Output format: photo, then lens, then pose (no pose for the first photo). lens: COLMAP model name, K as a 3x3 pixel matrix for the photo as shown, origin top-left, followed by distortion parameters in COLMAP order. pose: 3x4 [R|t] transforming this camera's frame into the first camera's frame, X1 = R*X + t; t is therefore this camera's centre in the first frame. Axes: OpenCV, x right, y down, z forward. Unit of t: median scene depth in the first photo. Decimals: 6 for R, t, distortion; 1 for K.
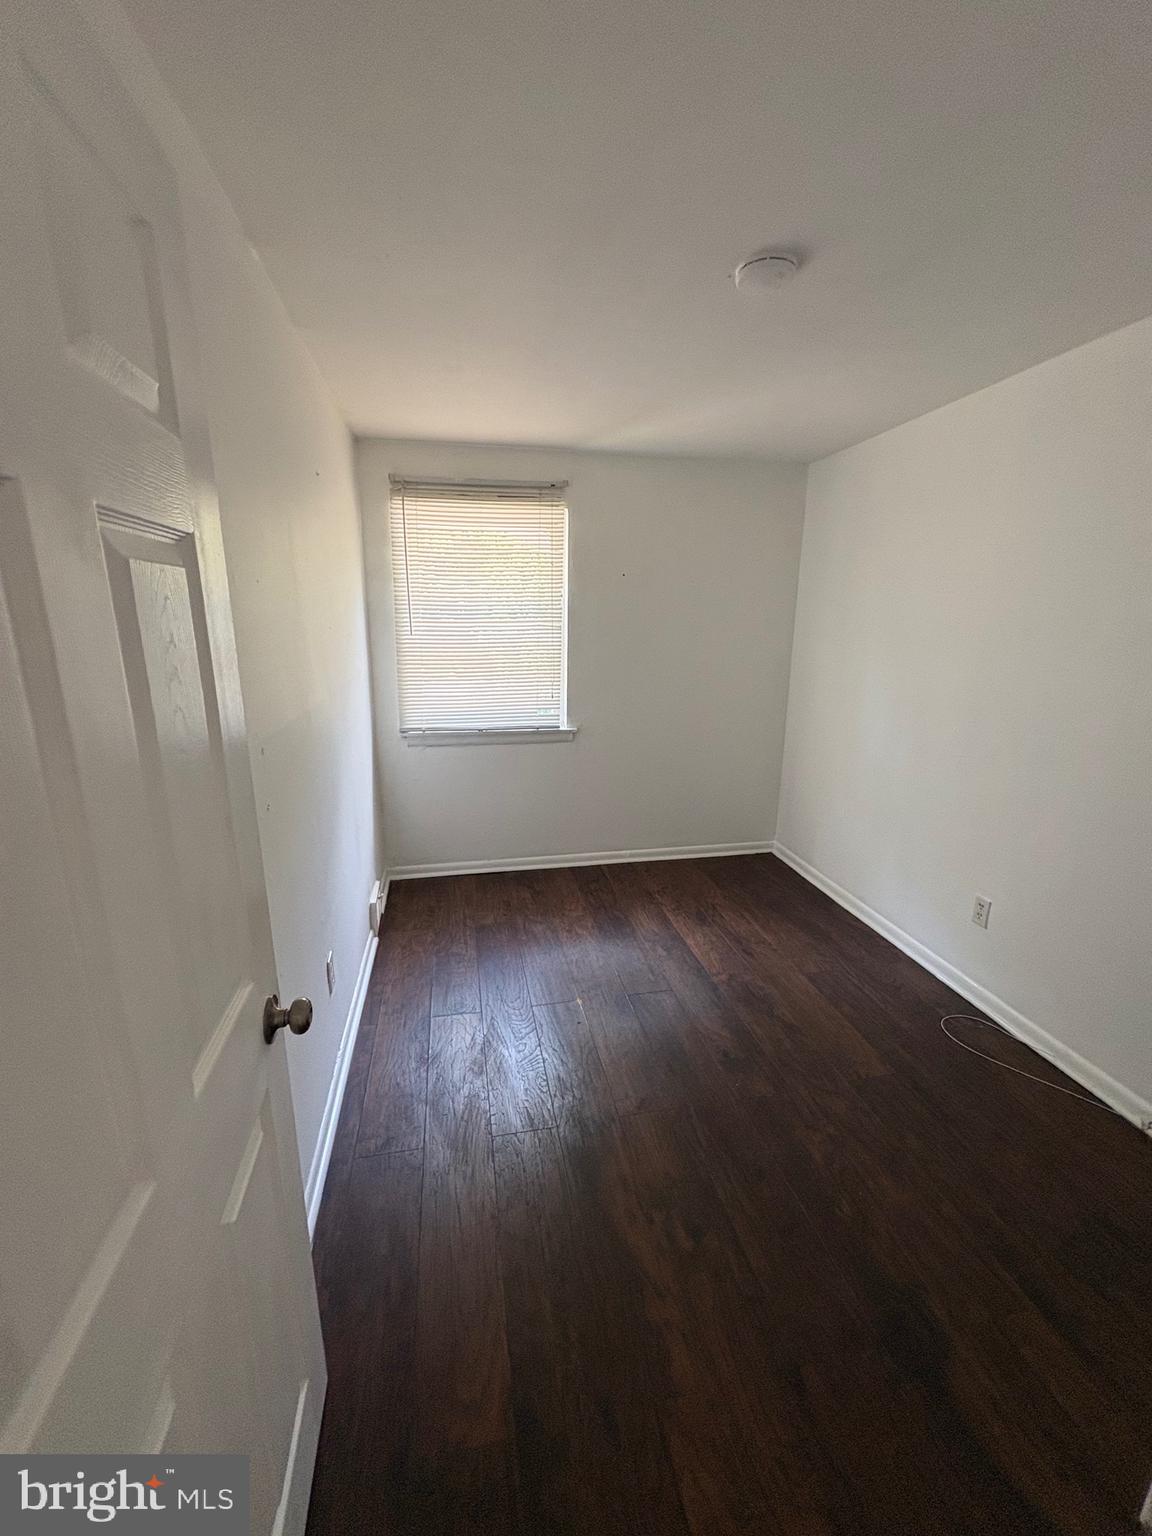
lens RADIAL K [[622.8, 0, 569.5], [0, 622.8, 774.9], [0, 0, 1]] dist [-0.000449, 0.000028]
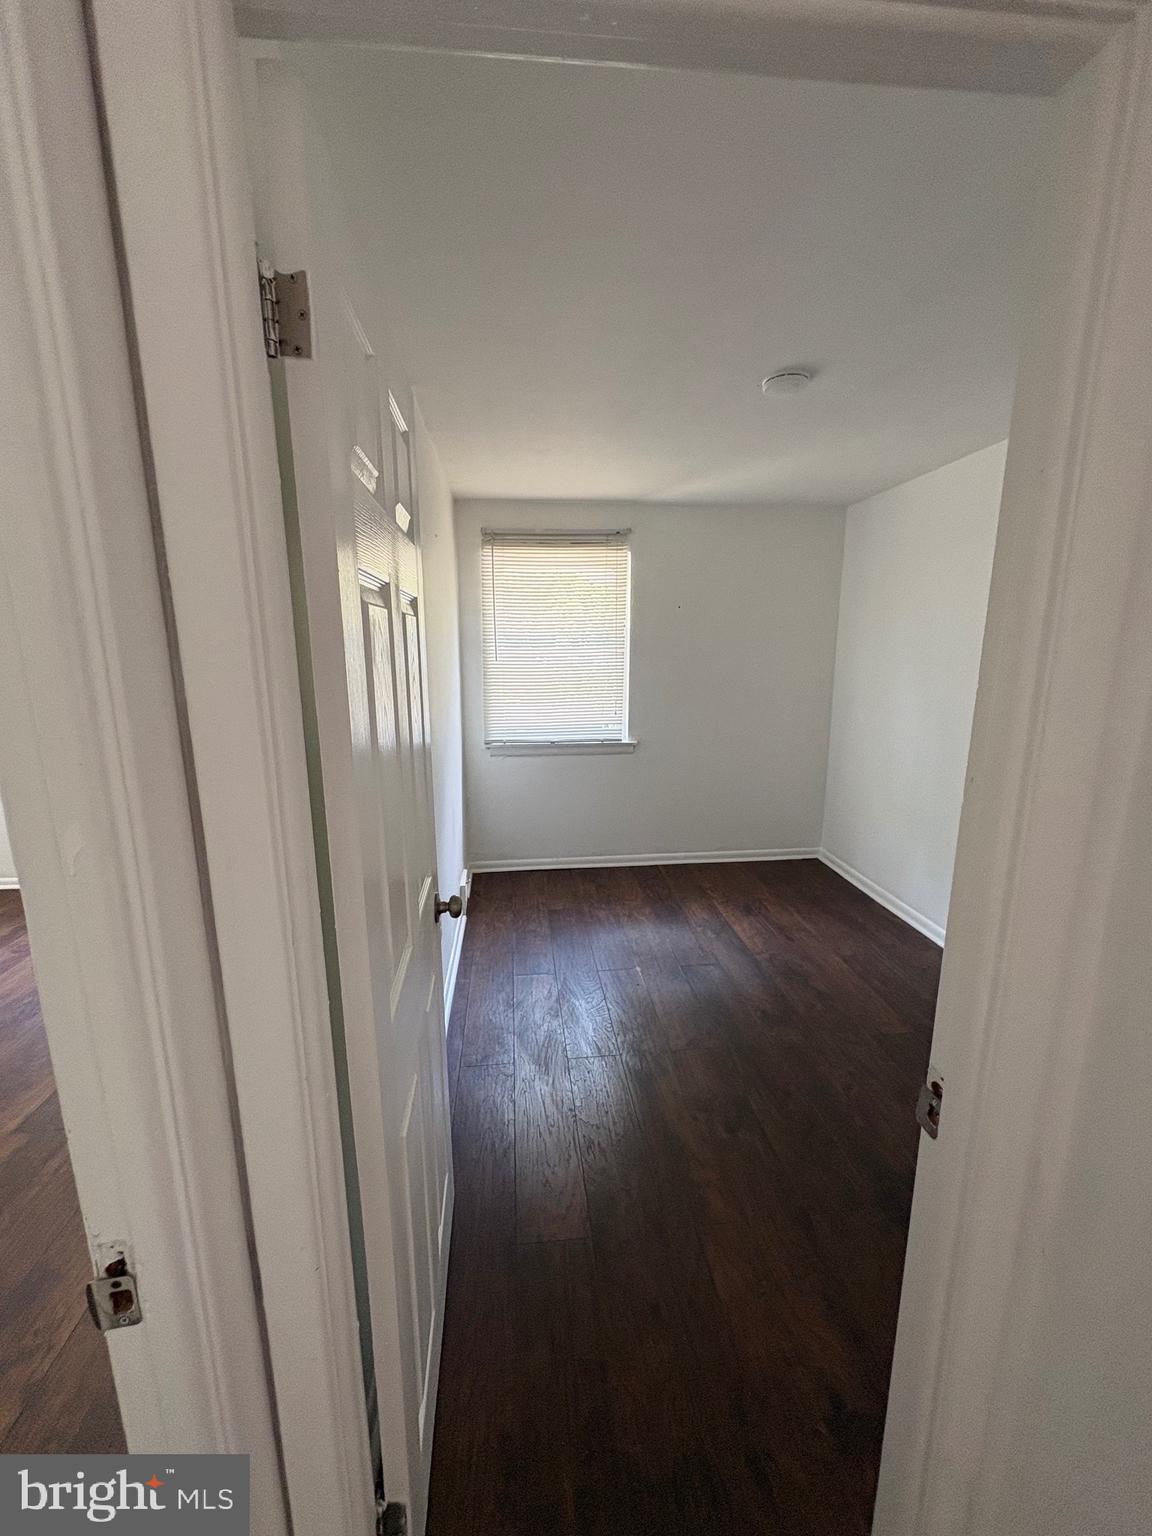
lens RADIAL K [[622.8, 0, 569.5], [0, 622.8, 774.9], [0, 0, 1]] dist [-0.000449, 0.000028]
pose [[0.995671, 0.007523, -0.092638, -0.006932], [-0.011484, 0.999039, -0.042305, 0.047016], [0.092231, 0.043185, 0.994801, -0.180406]]
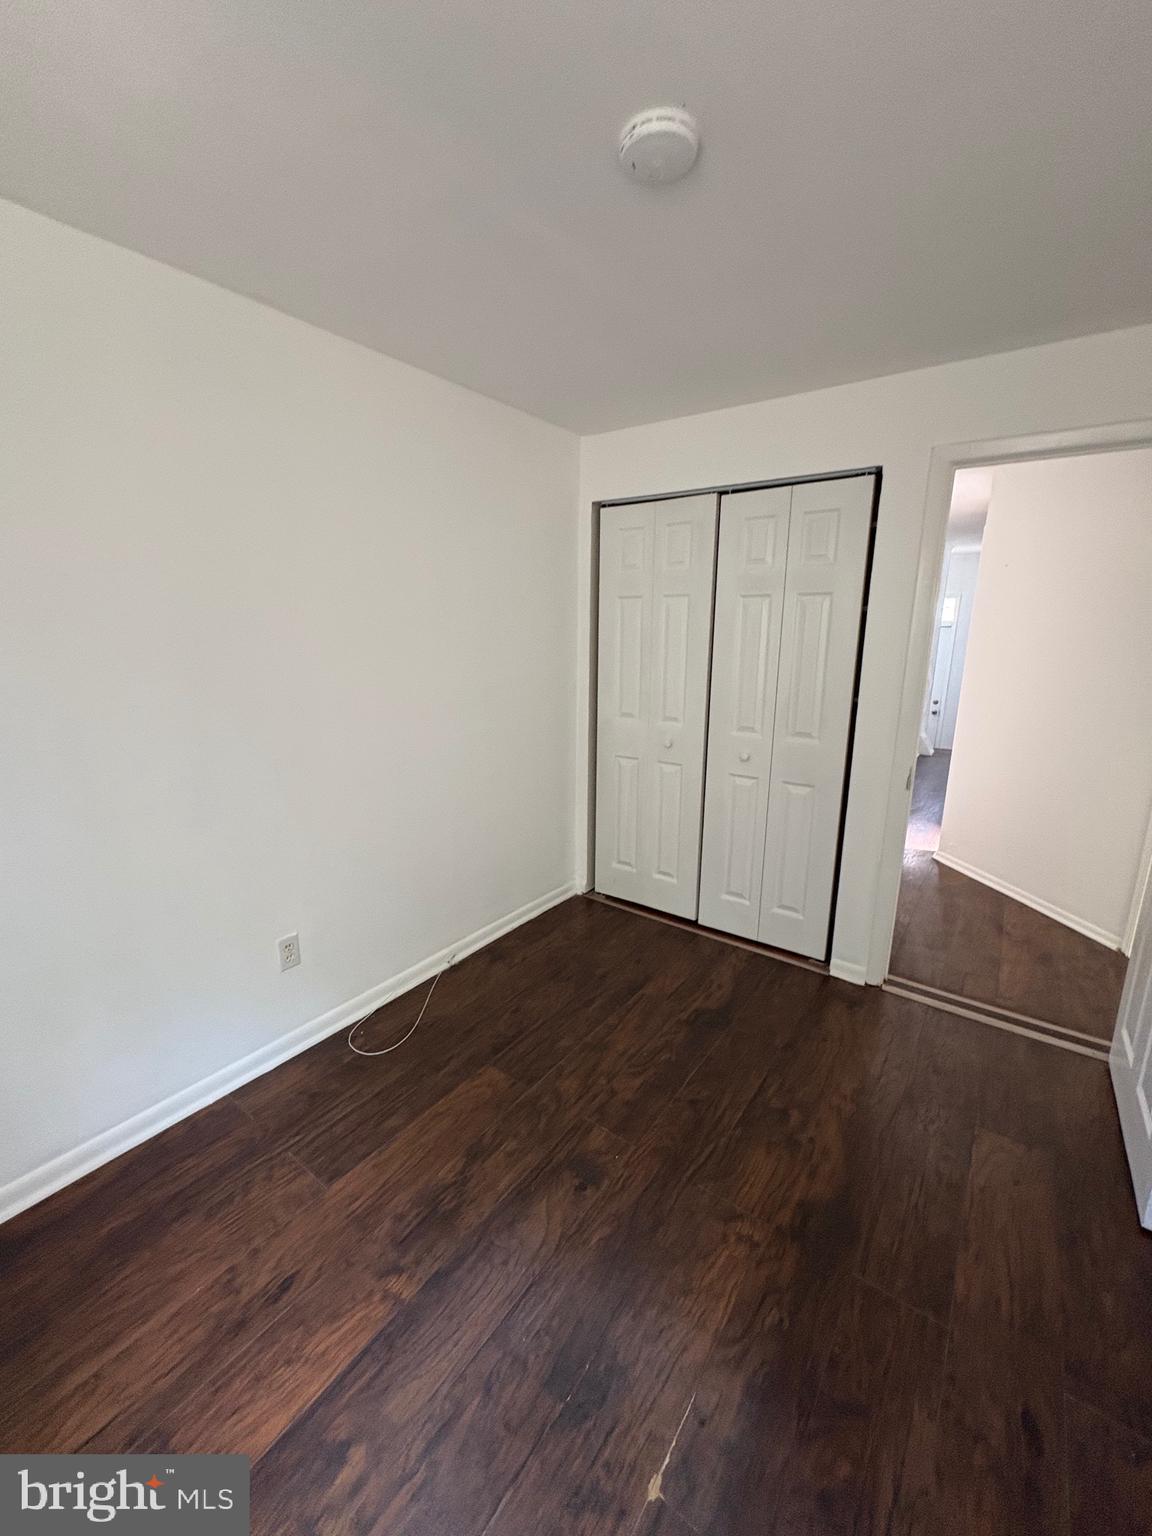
lens RADIAL K [[614.3, 0, 576.0], [0, 614.3, 768.0], [0, 0, 1]] dist [-0.000796, 0.000063]
pose [[-0.684637, -0.173995, 0.707812, -0.153615], [0.171239, 0.905515, 0.388227, -0.251960], [-0.708484, 0.386999, -0.590154, 1.030347]]
